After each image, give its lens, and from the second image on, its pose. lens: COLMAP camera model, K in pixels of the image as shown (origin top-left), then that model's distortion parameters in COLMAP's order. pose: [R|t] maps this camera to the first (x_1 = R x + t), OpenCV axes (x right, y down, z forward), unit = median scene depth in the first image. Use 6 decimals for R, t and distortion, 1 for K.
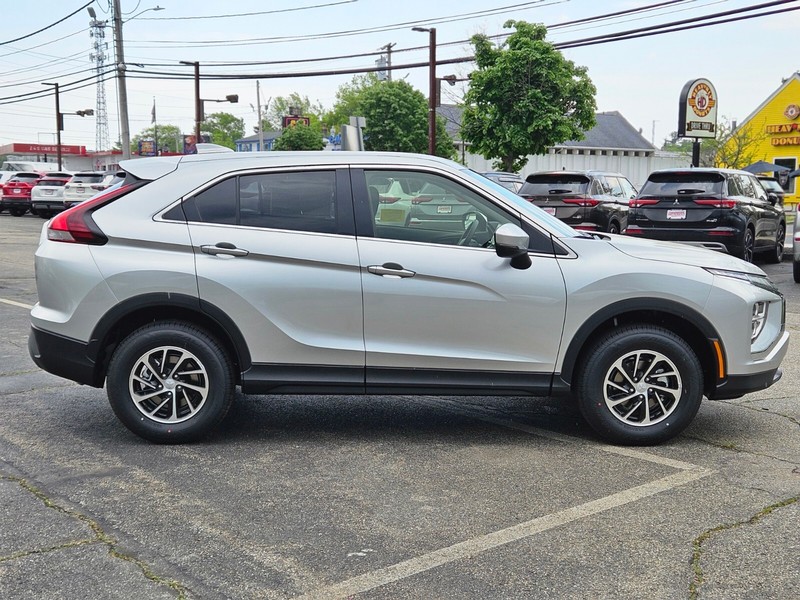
lens RADIAL K [[1073.9, 0, 400.0], [0, 1073.9, 300.0], [0, 0, 1]] dist [0.069328, -0.007825]
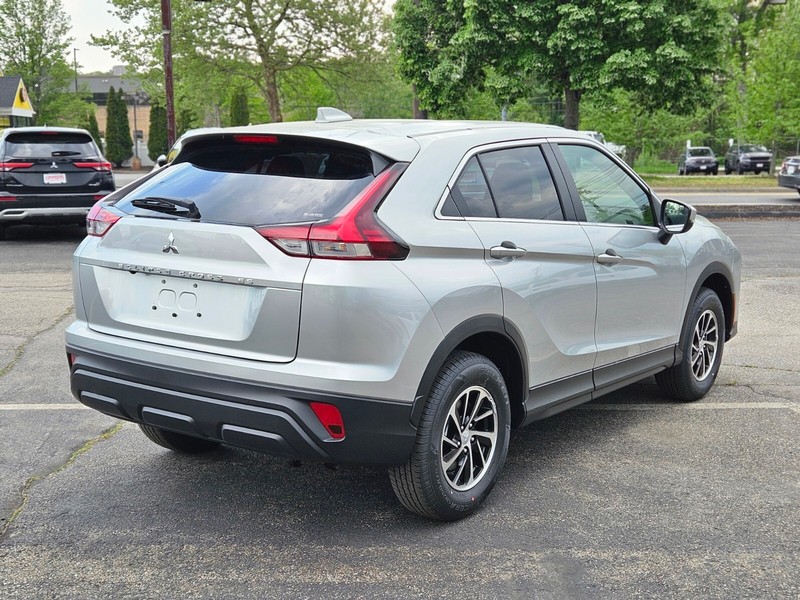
lens RADIAL K [[1073.9, 0, 400.0], [0, 1073.9, 300.0], [0, 0, 1]] dist [0.069328, -0.007825]
pose [[0.627985, -0.120430, 0.768851, -0.801950], [0.087825, 0.992609, 0.083745, -0.082100], [-0.773254, 0.014933, 0.633921, 0.562124]]
